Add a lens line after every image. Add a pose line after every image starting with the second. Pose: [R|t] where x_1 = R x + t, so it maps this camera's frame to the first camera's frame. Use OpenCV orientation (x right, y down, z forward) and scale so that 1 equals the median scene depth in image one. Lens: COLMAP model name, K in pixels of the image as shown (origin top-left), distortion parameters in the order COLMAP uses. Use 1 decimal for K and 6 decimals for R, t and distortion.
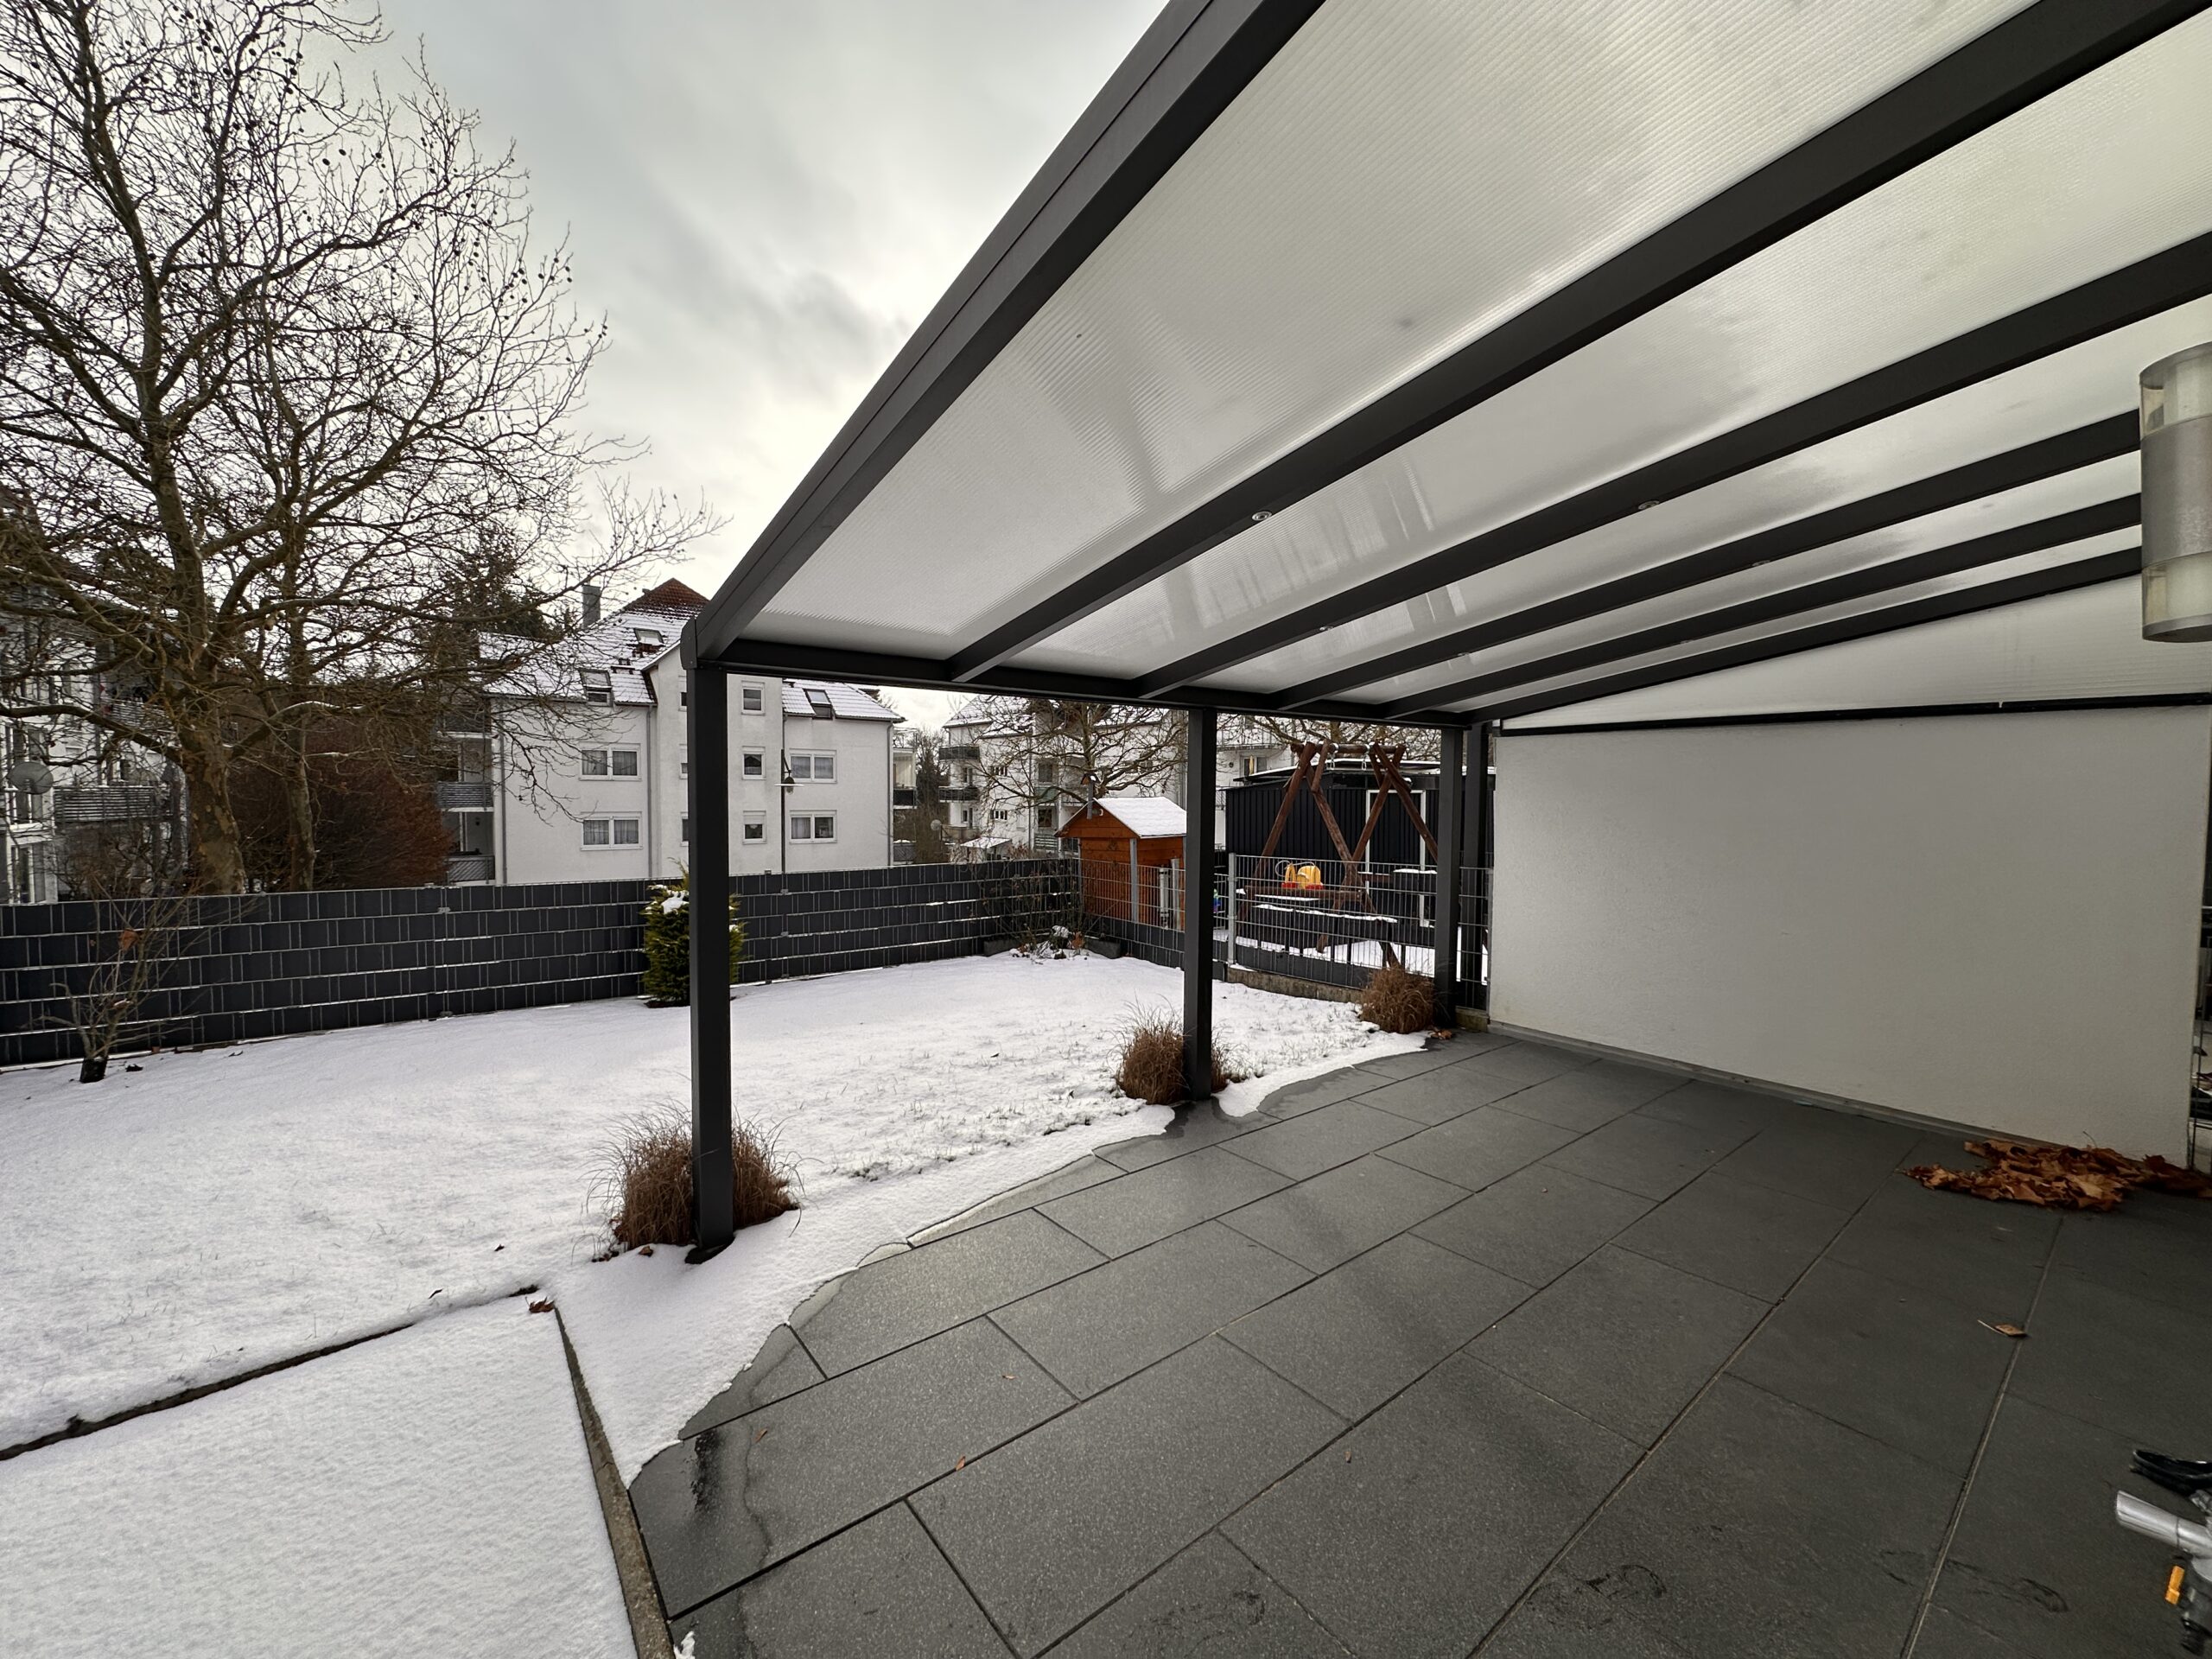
lens RADIAL K [[879.4, 0, 1113.0], [0, 879.4, 823.4], [0, 0, 1]] dist [-0.001983, 0.000353]
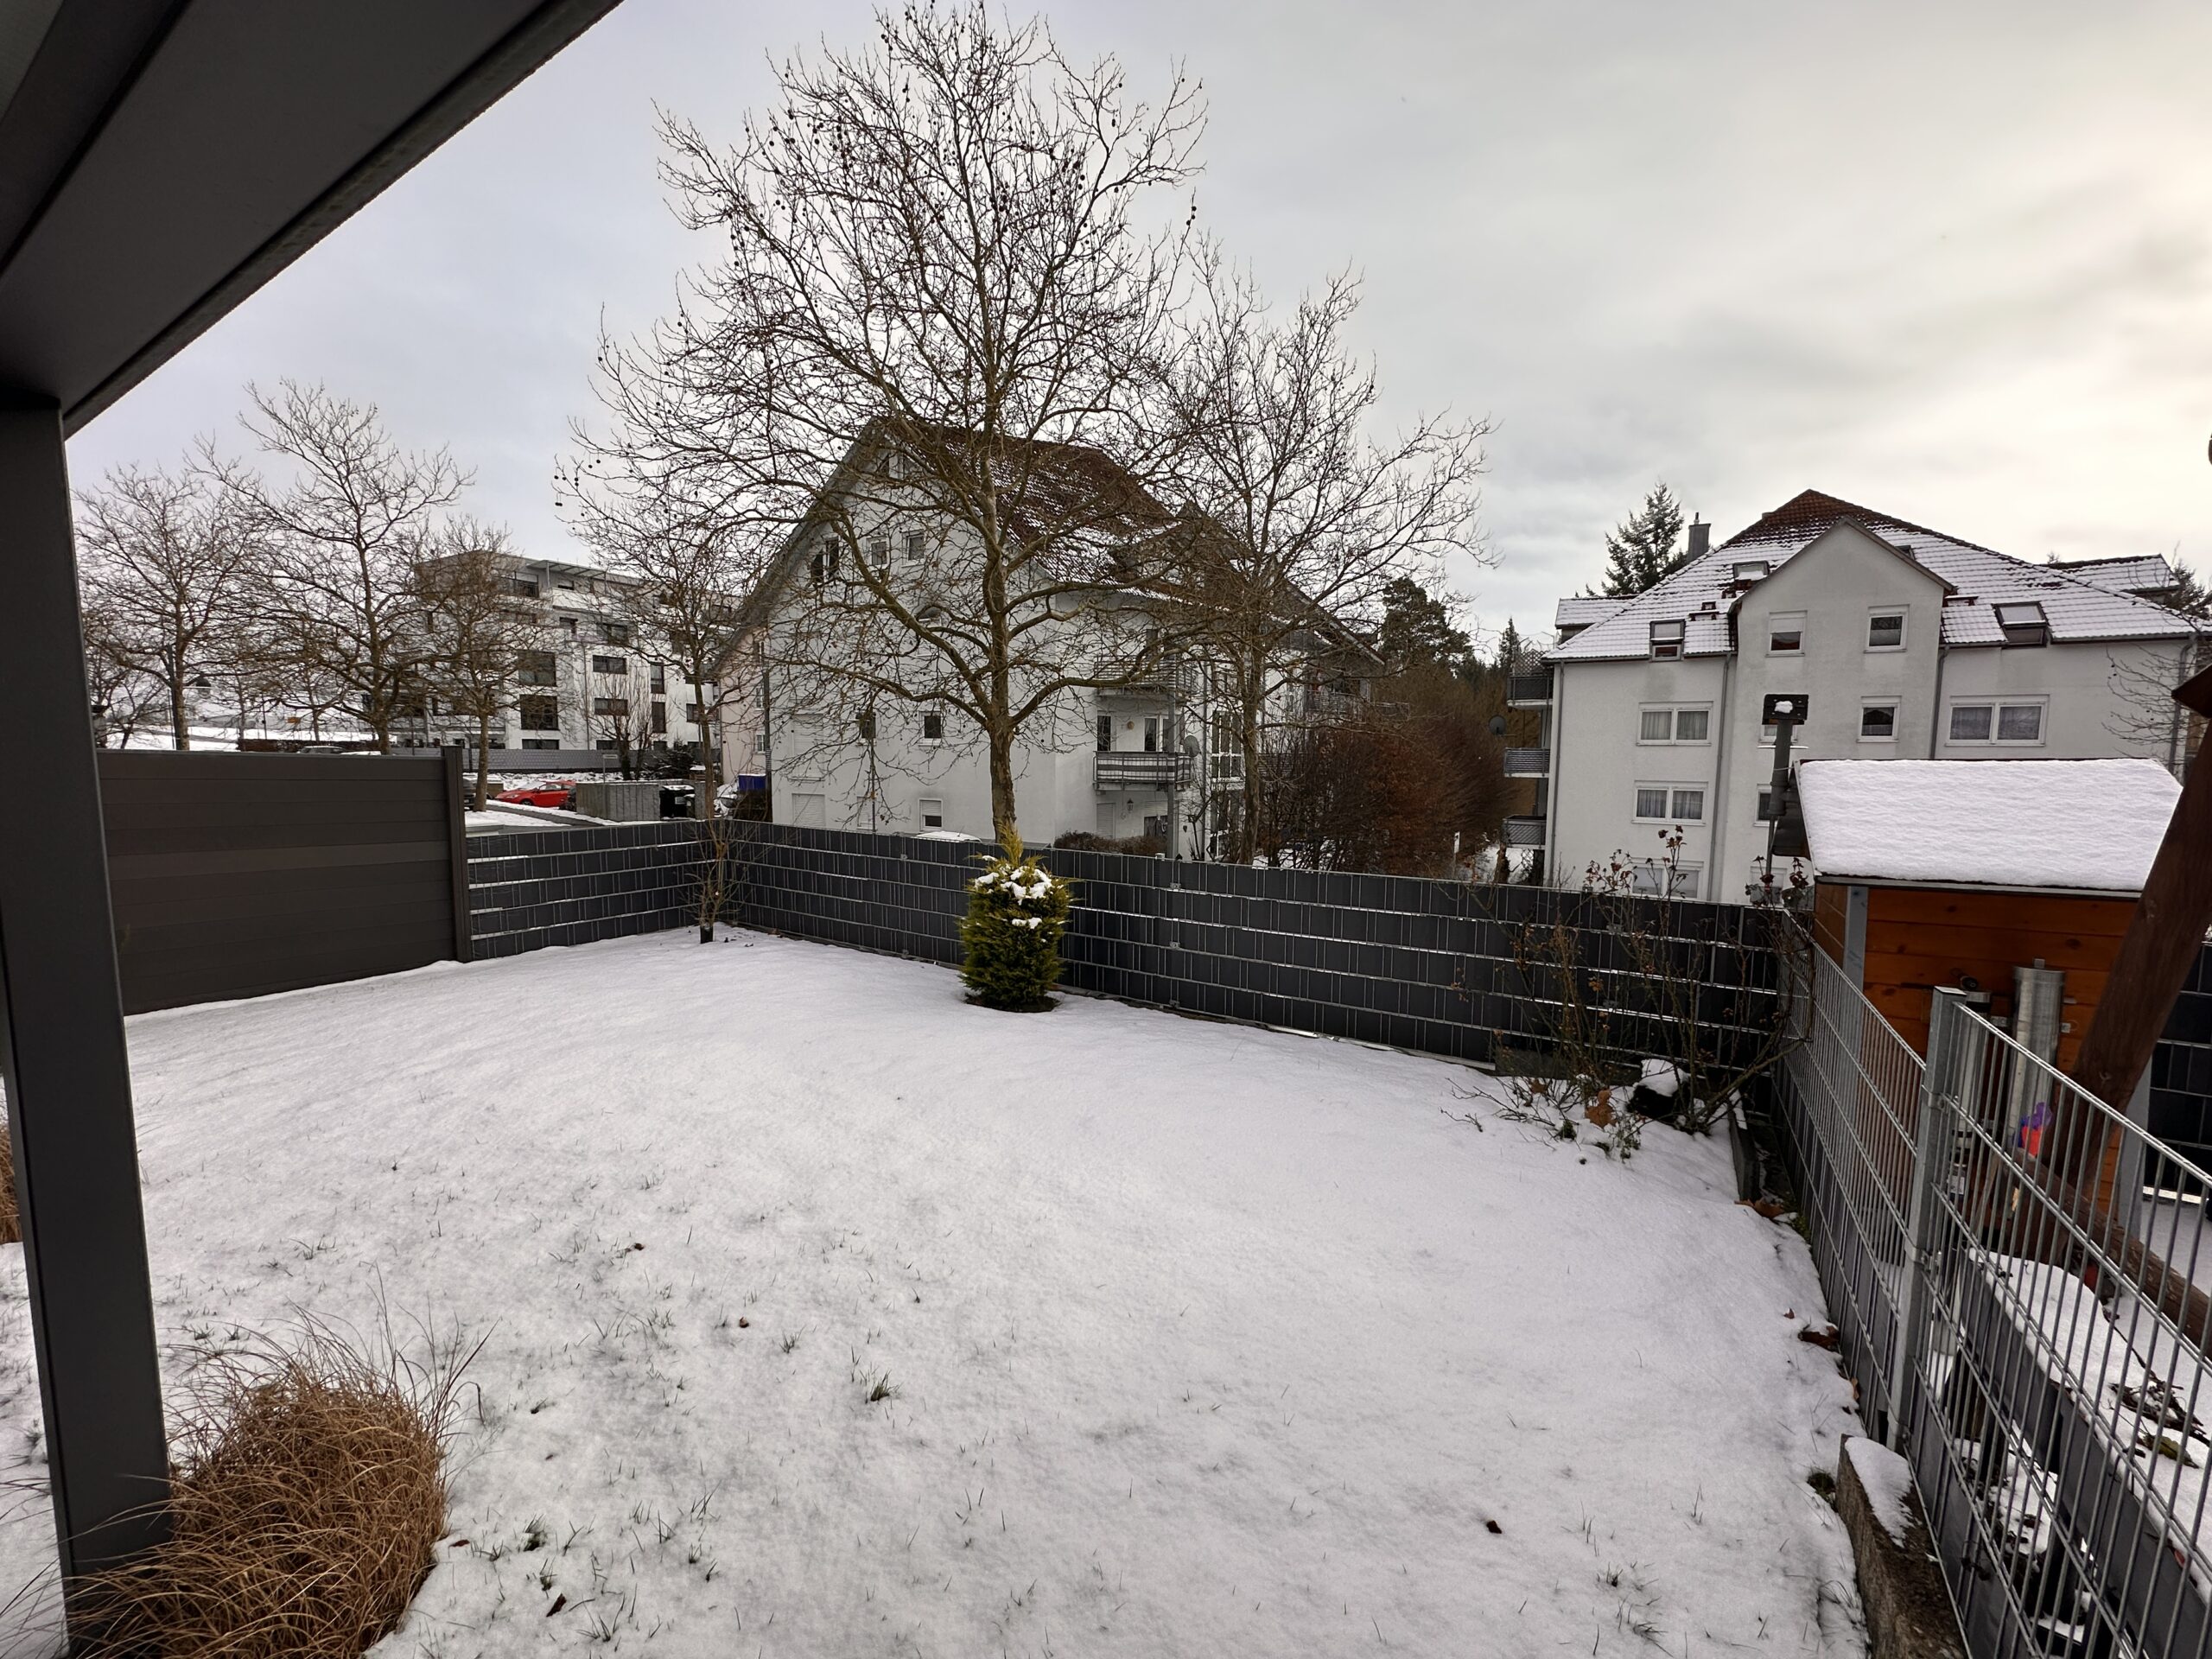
lens RADIAL K [[879.4, 0, 1106.1], [0, 879.4, 825.2], [0, 0, 1]] dist [-0.001983, 0.000353]
pose [[0.332438, 0.074541, -0.940175, 0.069164], [-0.039717, 0.997094, 0.065010, -0.004513], [0.942288, 0.015729, 0.334432, 0.175890]]
